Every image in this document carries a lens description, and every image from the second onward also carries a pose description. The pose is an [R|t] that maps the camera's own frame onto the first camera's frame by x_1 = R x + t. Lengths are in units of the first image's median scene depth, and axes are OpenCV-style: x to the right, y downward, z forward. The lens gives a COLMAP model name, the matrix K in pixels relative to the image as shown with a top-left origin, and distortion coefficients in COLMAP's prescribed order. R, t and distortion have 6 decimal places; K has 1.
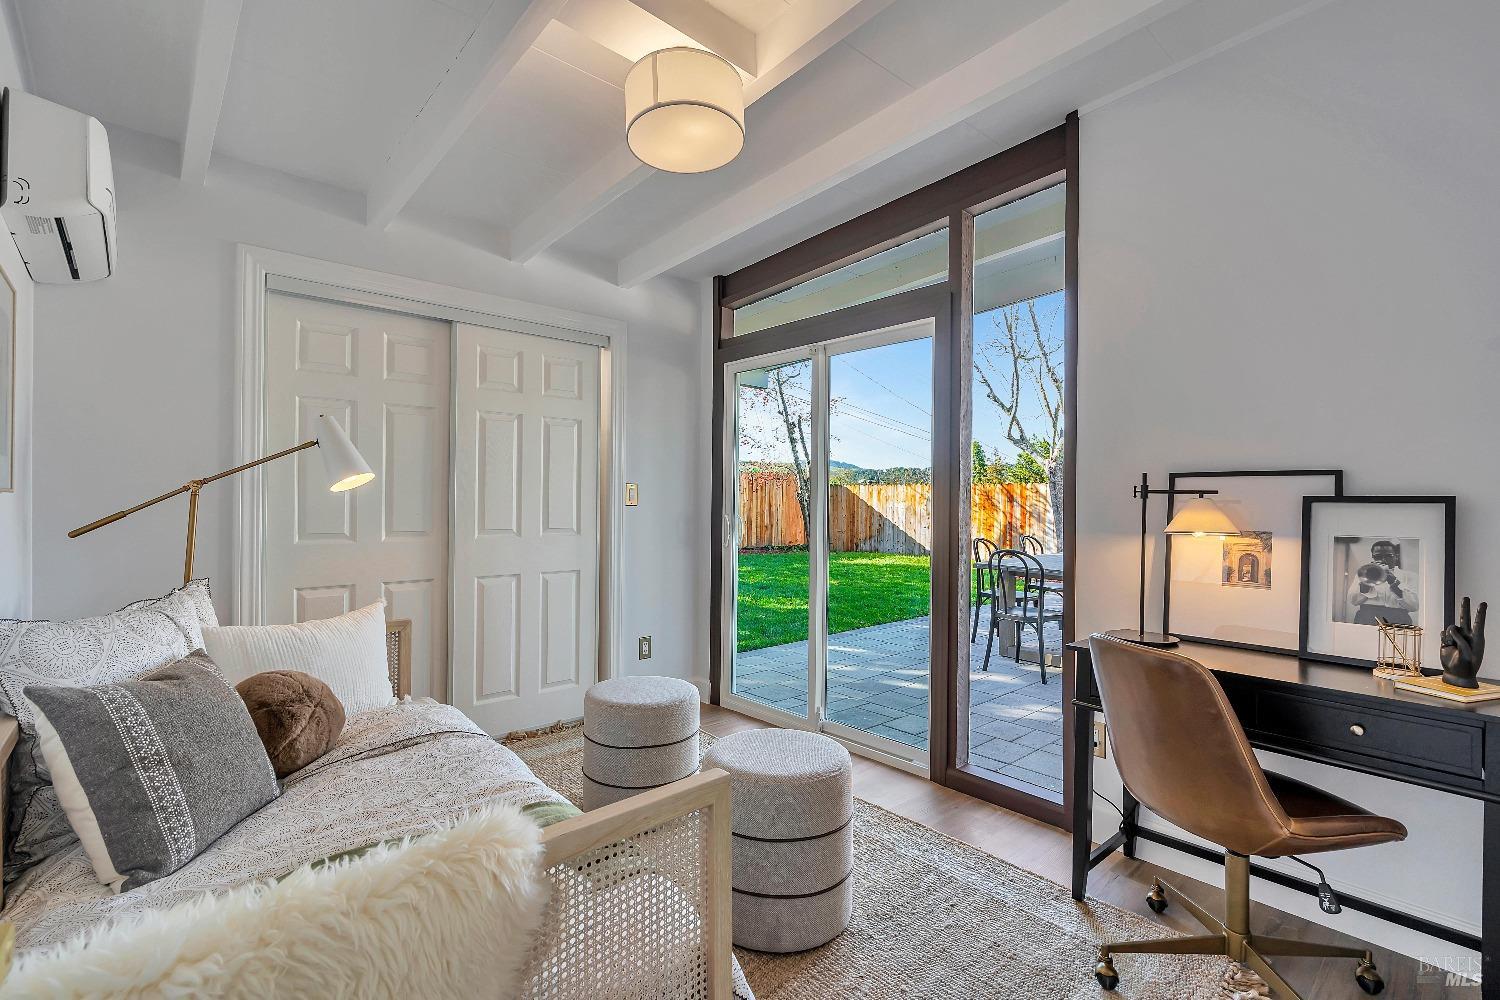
lens RADIAL K [[683.8, 0, 755.0], [0, 683.8, 496.7], [0, 0, 1]] dist [0.000637, 0.000142]
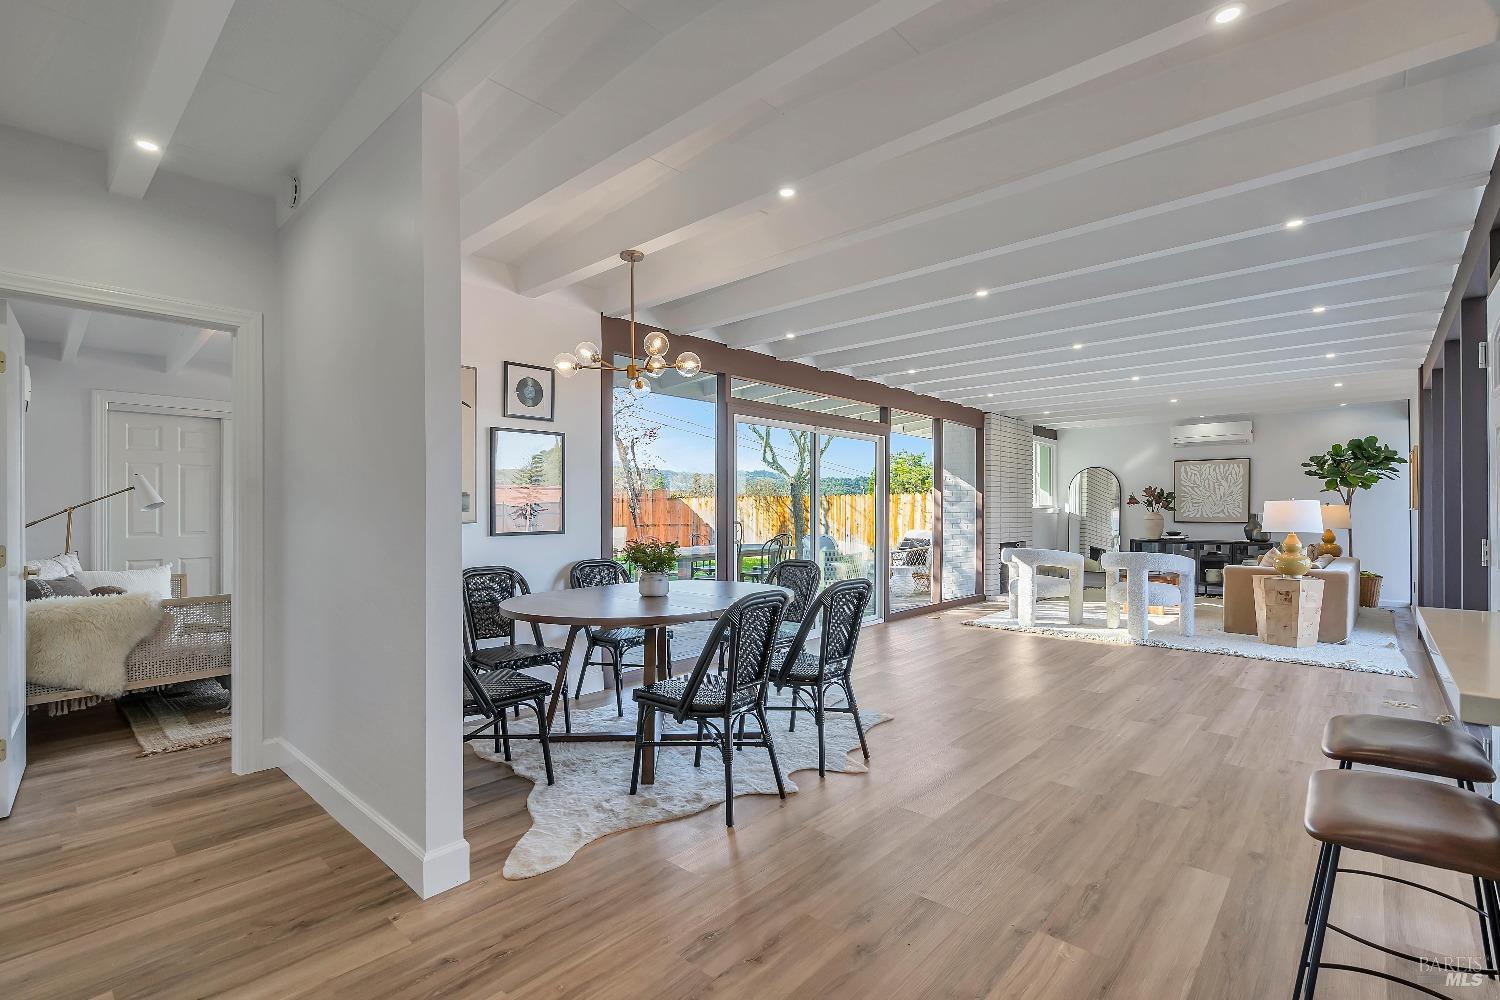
lens RADIAL K [[679.3, 0, 749.0], [0, 679.3, 506.7], [0, 0, 1]] dist [-0.000256, -0.000064]
pose [[0.995467, -0.012479, 0.094285, 1.518304], [0.012542, 0.999921, -0.000078, 0.003326], [-0.094277, 0.001260, 0.995545, -1.823956]]
